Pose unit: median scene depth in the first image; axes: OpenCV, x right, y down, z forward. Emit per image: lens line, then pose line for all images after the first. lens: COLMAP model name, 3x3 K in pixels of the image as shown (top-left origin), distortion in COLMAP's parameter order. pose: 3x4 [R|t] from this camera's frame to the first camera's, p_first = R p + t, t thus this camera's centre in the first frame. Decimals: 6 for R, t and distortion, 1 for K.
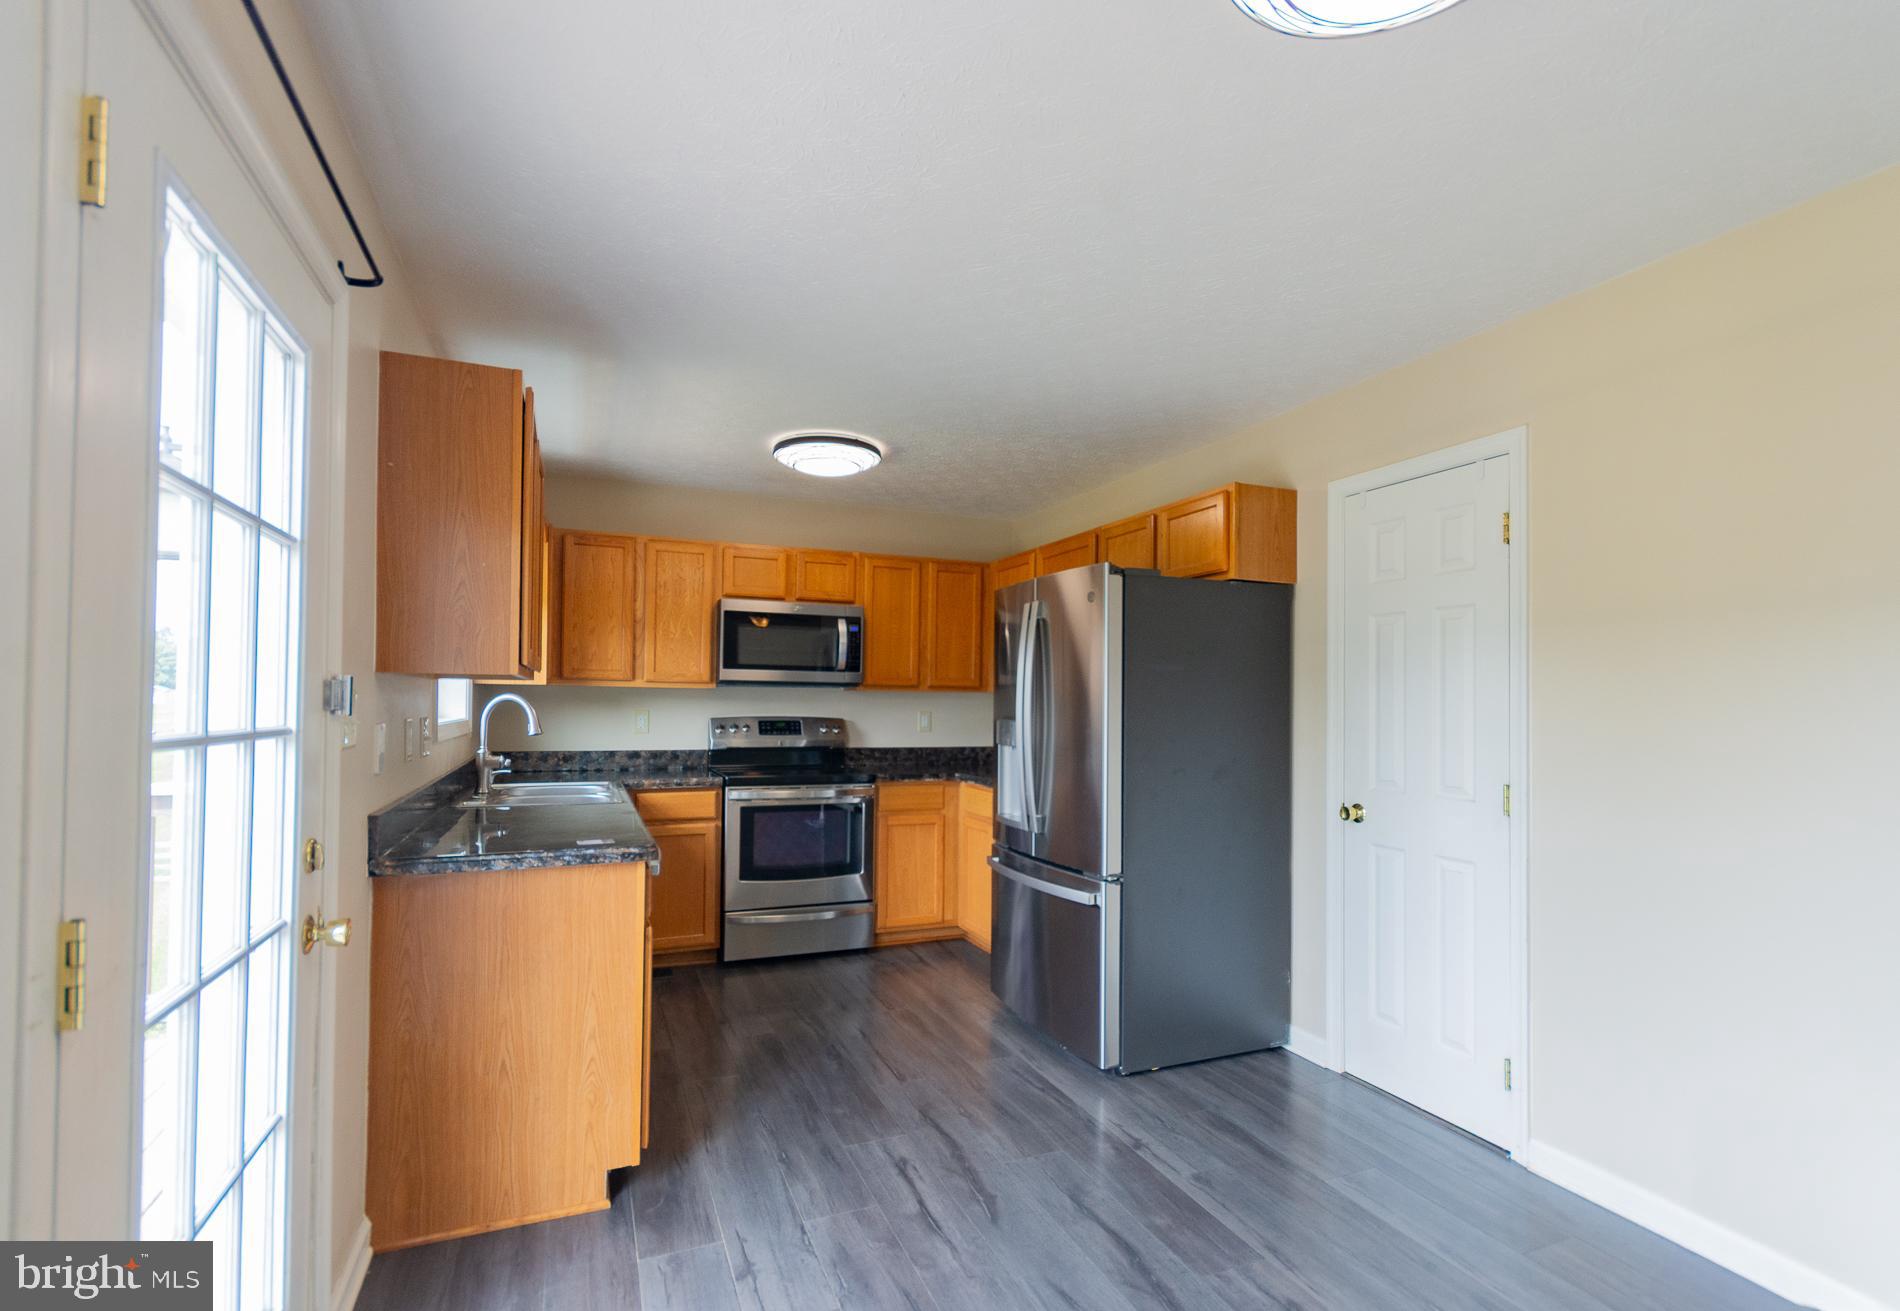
lens RADIAL K [[889.6, 0, 951.8], [0, 889.6, 688.4], [0, 0, 1]] dist [-0.002505, 0.008588]
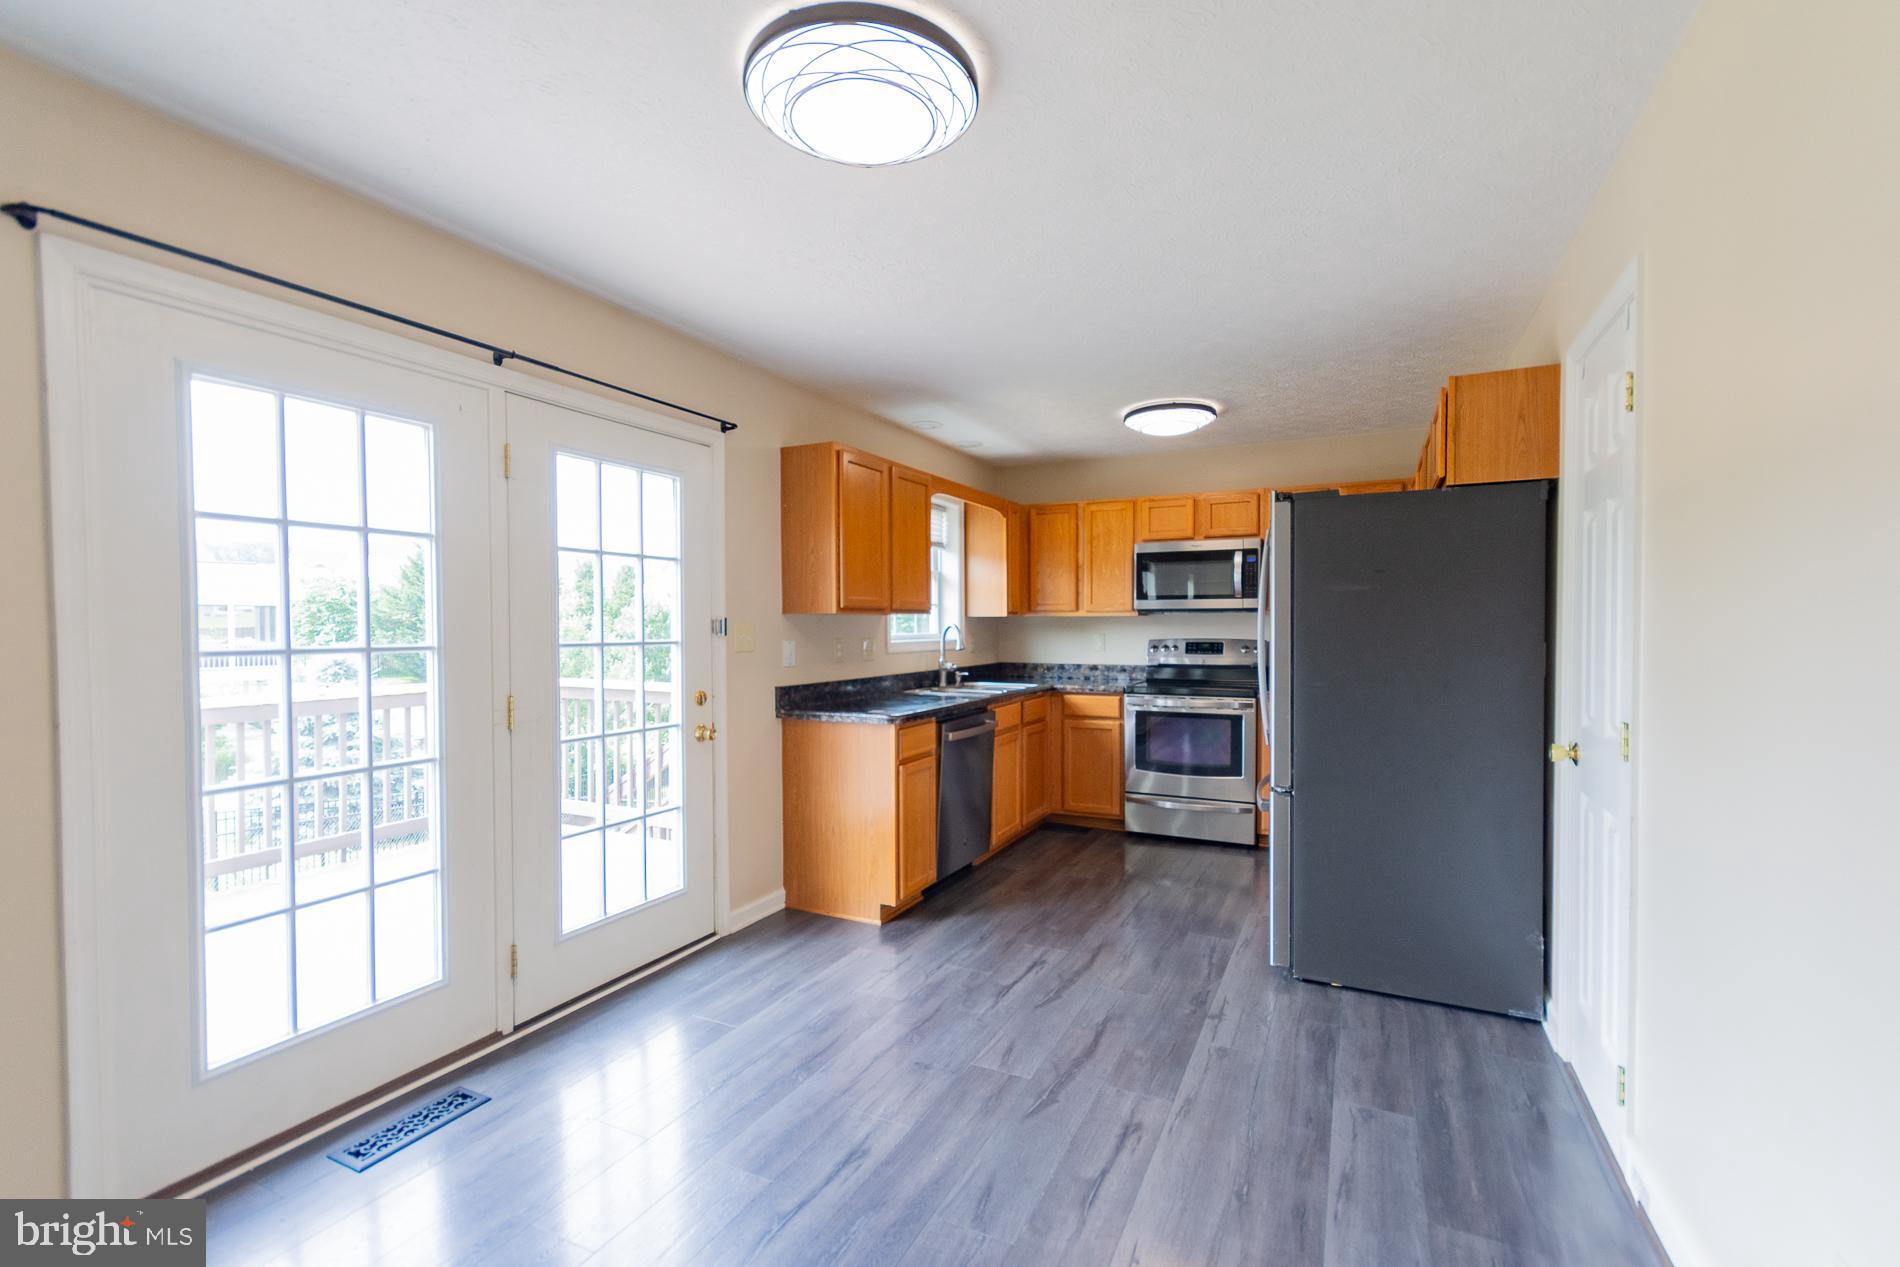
lens RADIAL K [[831.9, 0, 948.9], [0, 831.9, 641.2], [0, 0, 1]] dist [0.006798, -0.000354]
pose [[0.650520, 0.002684, -0.759484, 0.483162], [0.021277, 0.999537, 0.021757, 0.004819], [0.759191, -0.030313, 0.650162, 0.044167]]
